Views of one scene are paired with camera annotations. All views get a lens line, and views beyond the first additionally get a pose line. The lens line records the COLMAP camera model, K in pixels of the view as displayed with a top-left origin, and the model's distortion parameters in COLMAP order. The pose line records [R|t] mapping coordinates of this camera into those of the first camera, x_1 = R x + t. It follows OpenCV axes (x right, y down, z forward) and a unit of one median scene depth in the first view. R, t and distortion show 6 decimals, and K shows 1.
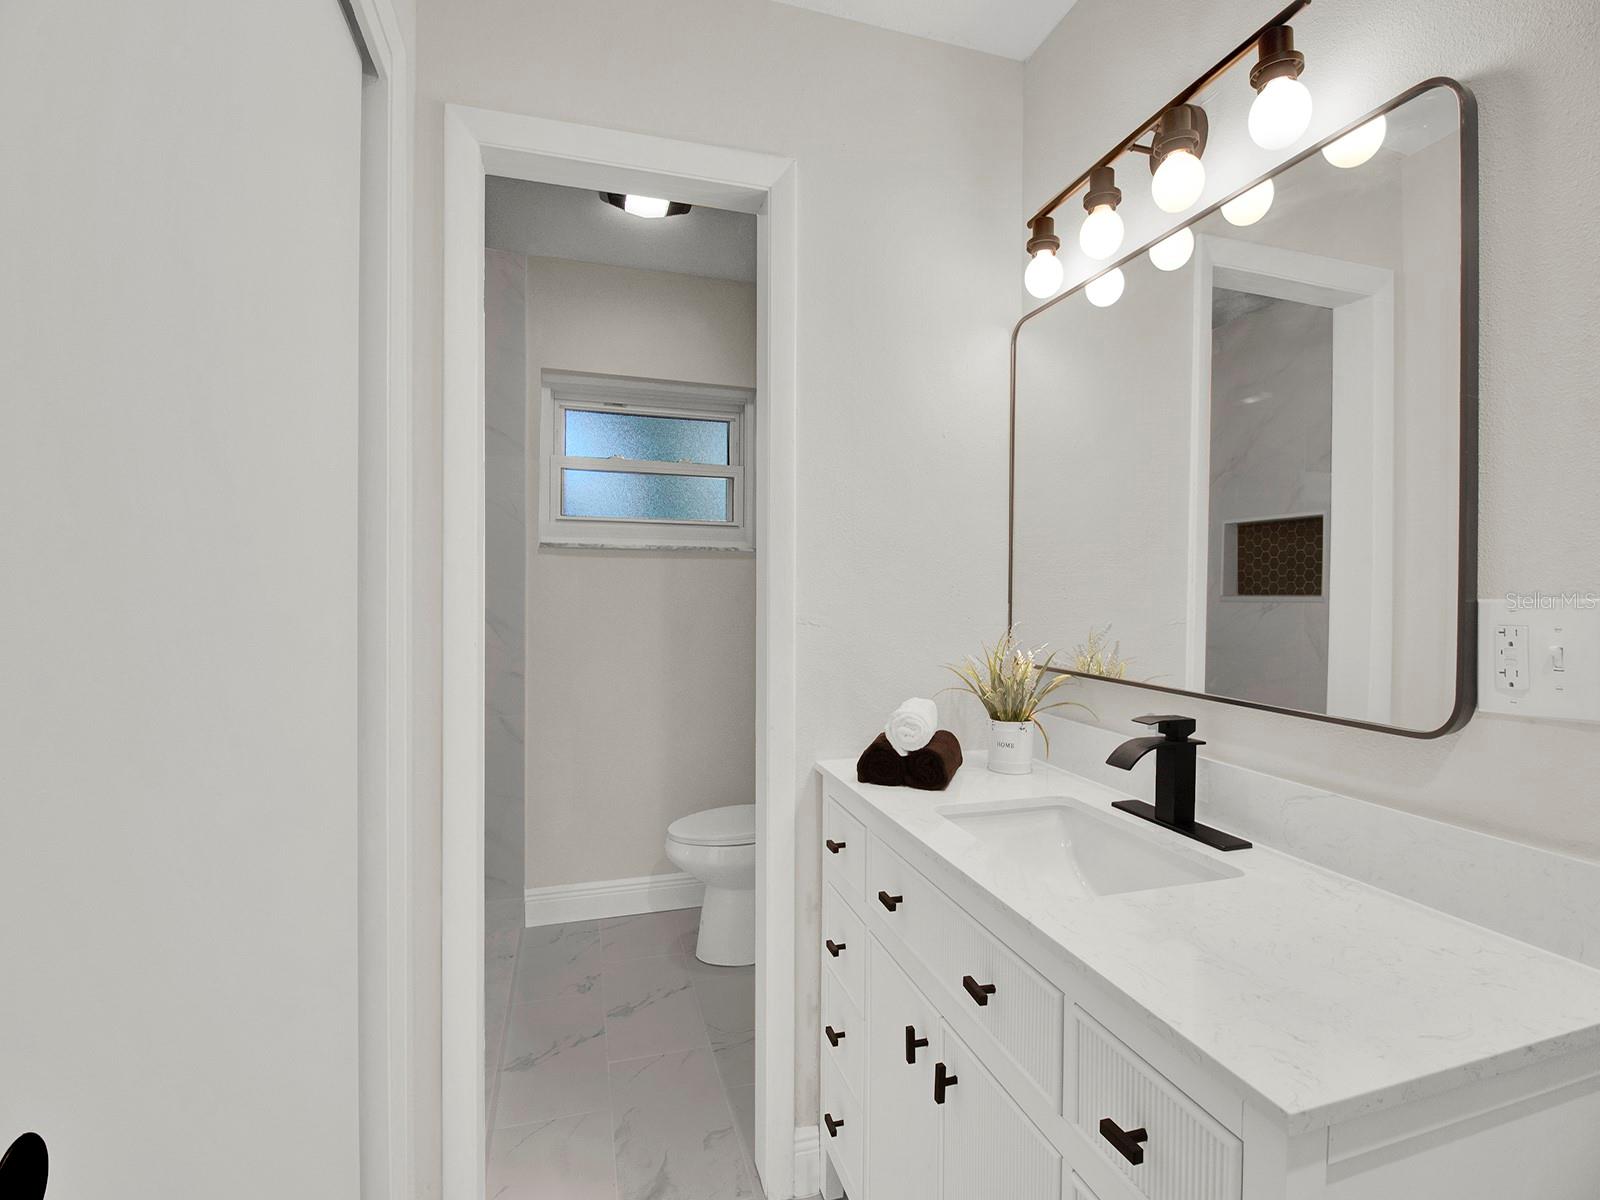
lens RADIAL K [[744.5, 0, 801.4], [0, 744.5, 602.9], [0, 0, 1]] dist [-0.001295, -0.008631]
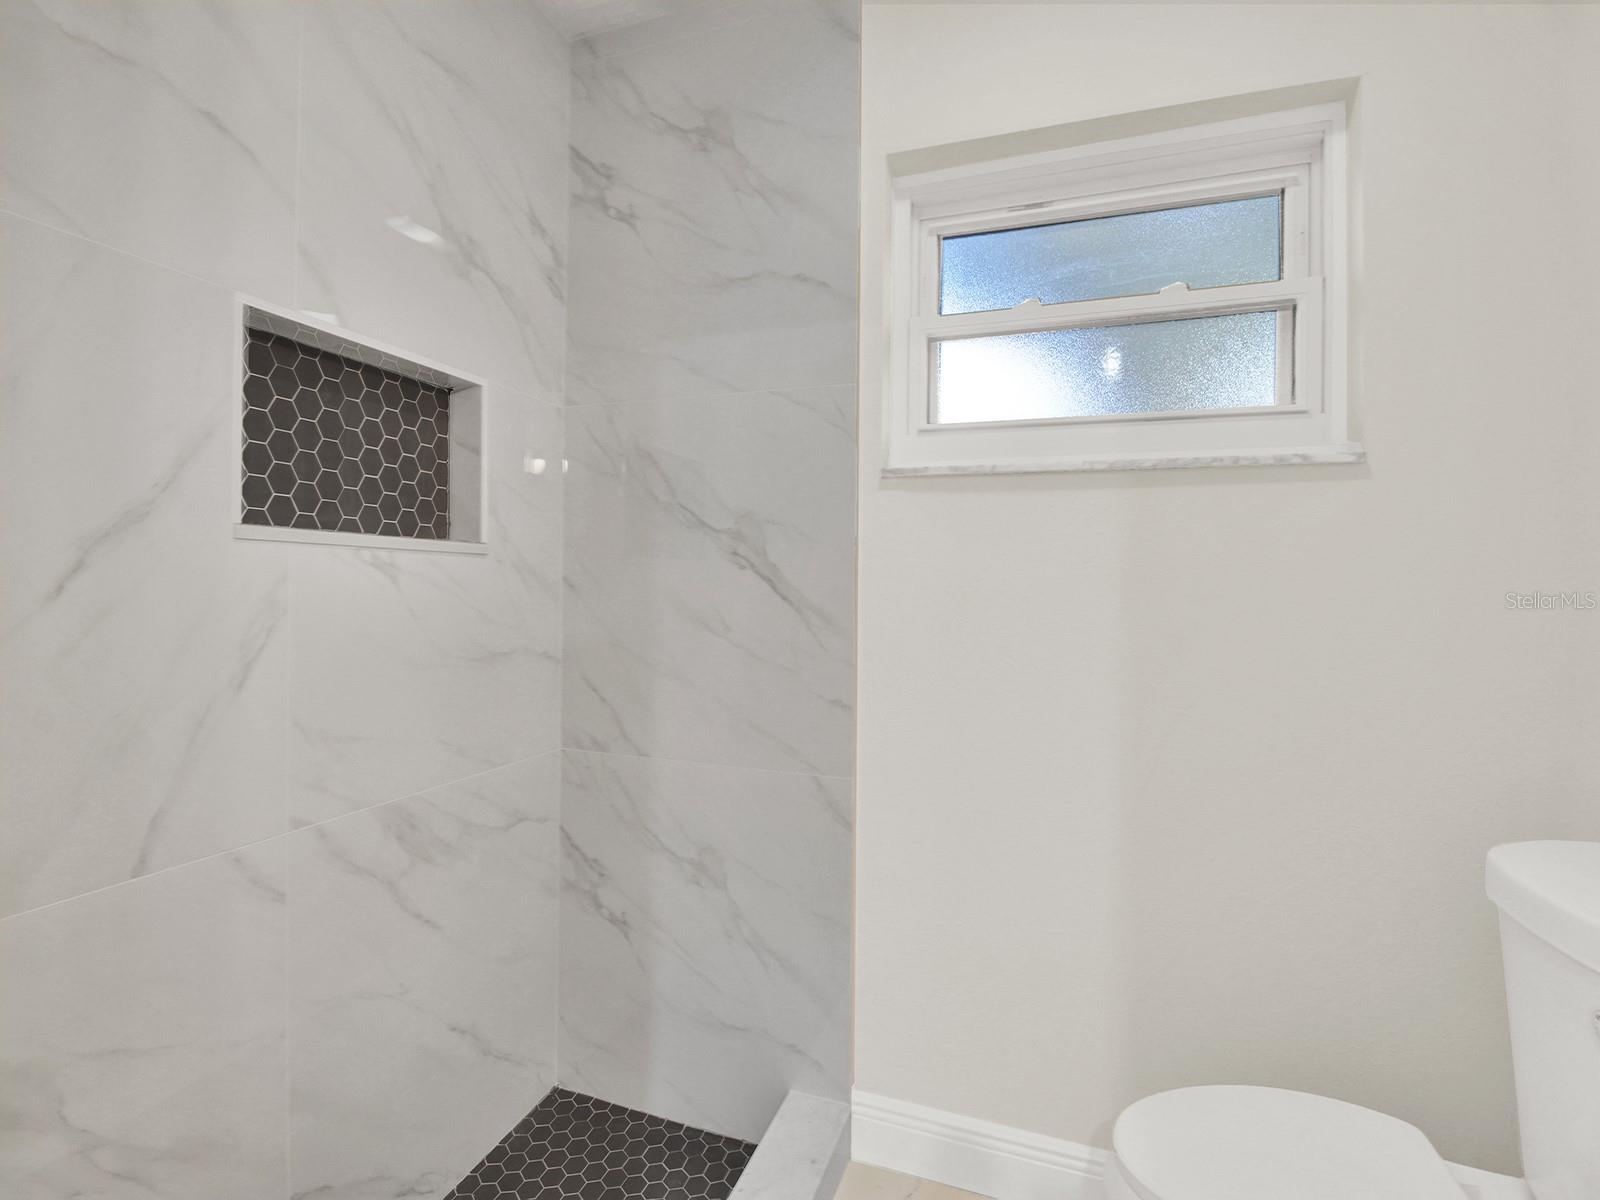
lens RADIAL K [[744.5, 0, 786.8], [0, 744.5, 571.4], [0, 0, 1]] dist [-0.001295, -0.008631]
pose [[0.792149, 0.002236, -0.610324, -0.065962], [-0.003973, 0.999991, -0.001492, -0.005532], [0.610315, 0.003607, 0.792151, 0.496476]]
